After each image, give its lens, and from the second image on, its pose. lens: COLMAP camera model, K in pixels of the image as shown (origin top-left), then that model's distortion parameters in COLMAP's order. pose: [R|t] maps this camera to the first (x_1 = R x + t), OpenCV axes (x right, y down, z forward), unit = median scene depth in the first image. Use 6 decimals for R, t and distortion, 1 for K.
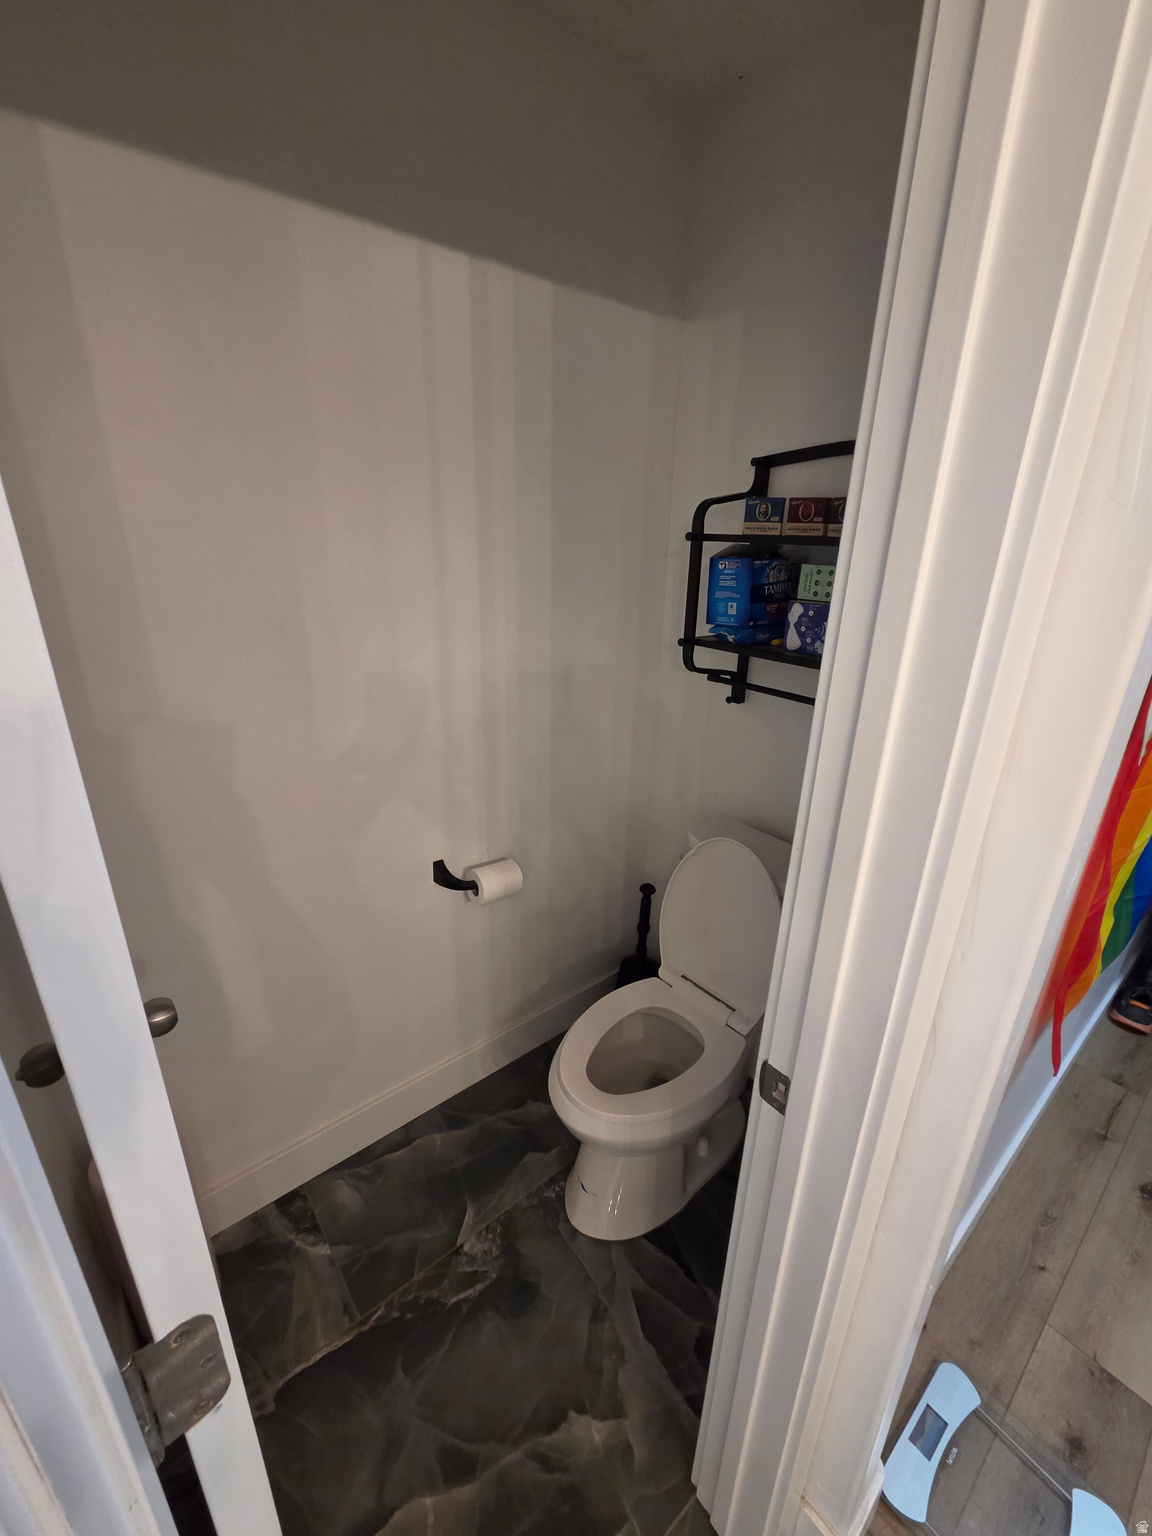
lens RADIAL K [[628.8, 0, 578.7], [0, 628.8, 769.6], [0, 0, 1]] dist [0.000269, 0.003765]
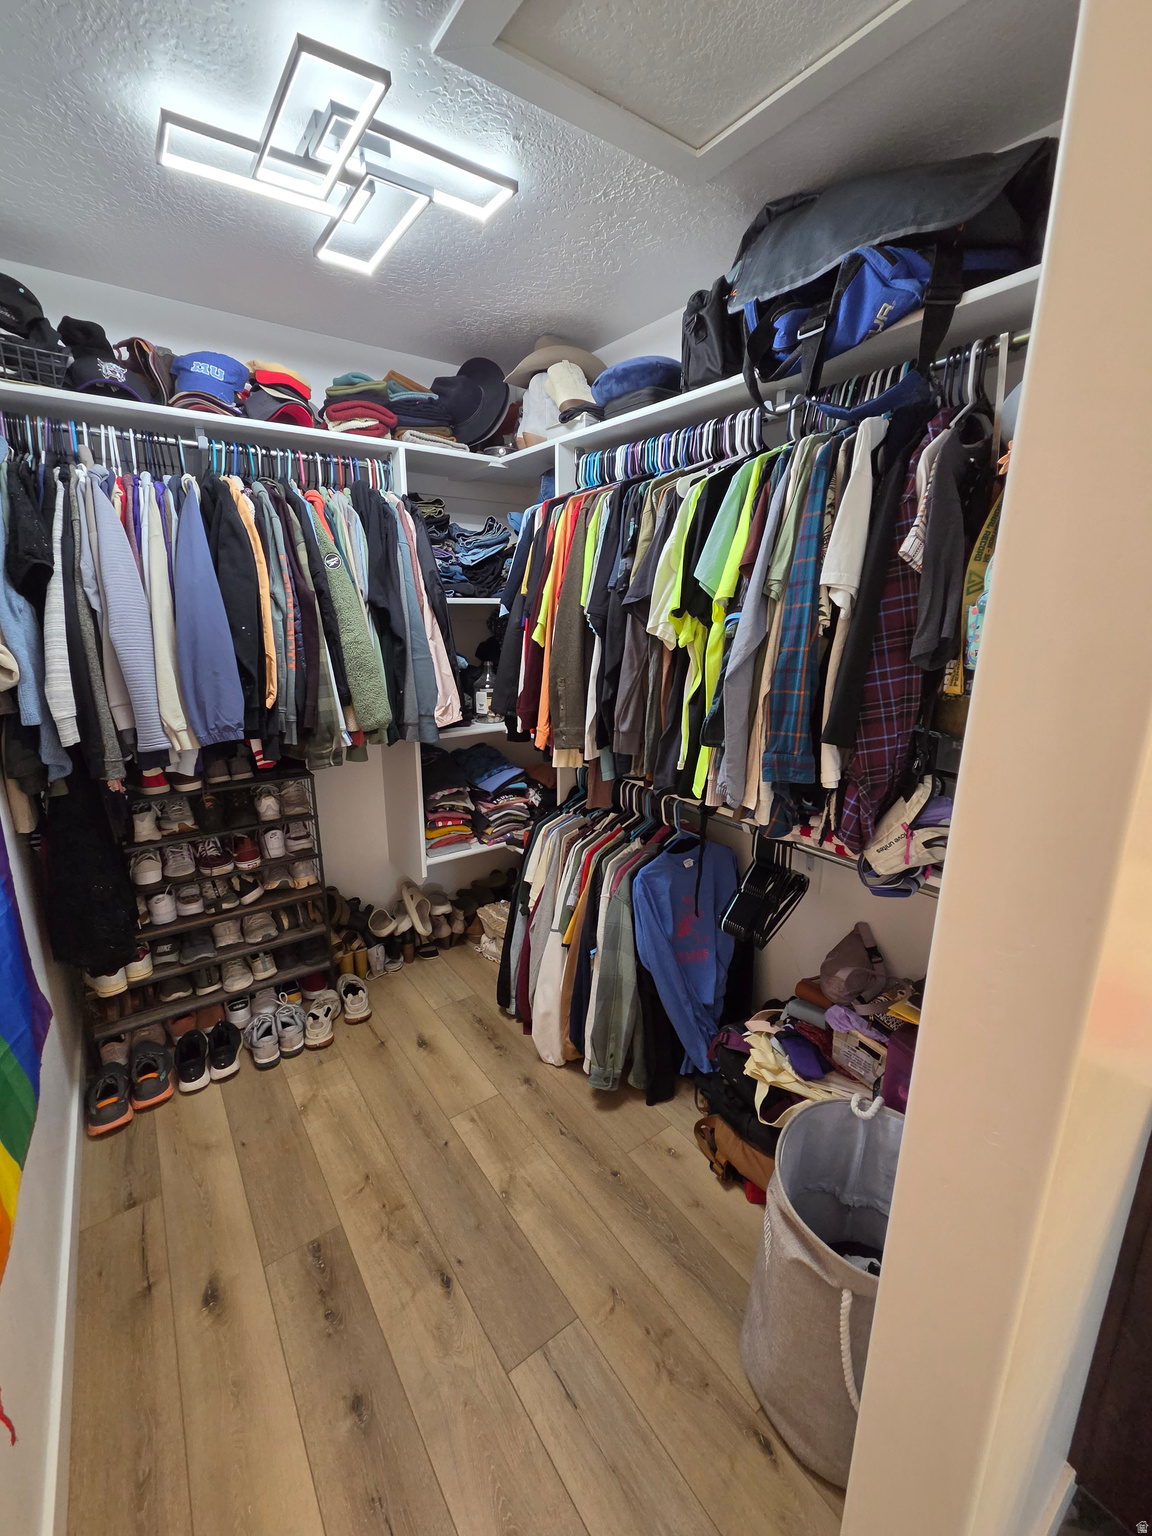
lens RADIAL K [[642.5, 0, 569.9], [0, 642.5, 764.8], [0, 0, 1]] dist [0.008616, 0.000105]
pose [[0.075159, -0.266021, 0.961033, 0.302915], [0.355623, 0.907538, 0.223401, -0.026312], [-0.931603, 0.324975, 0.162813, 0.170531]]
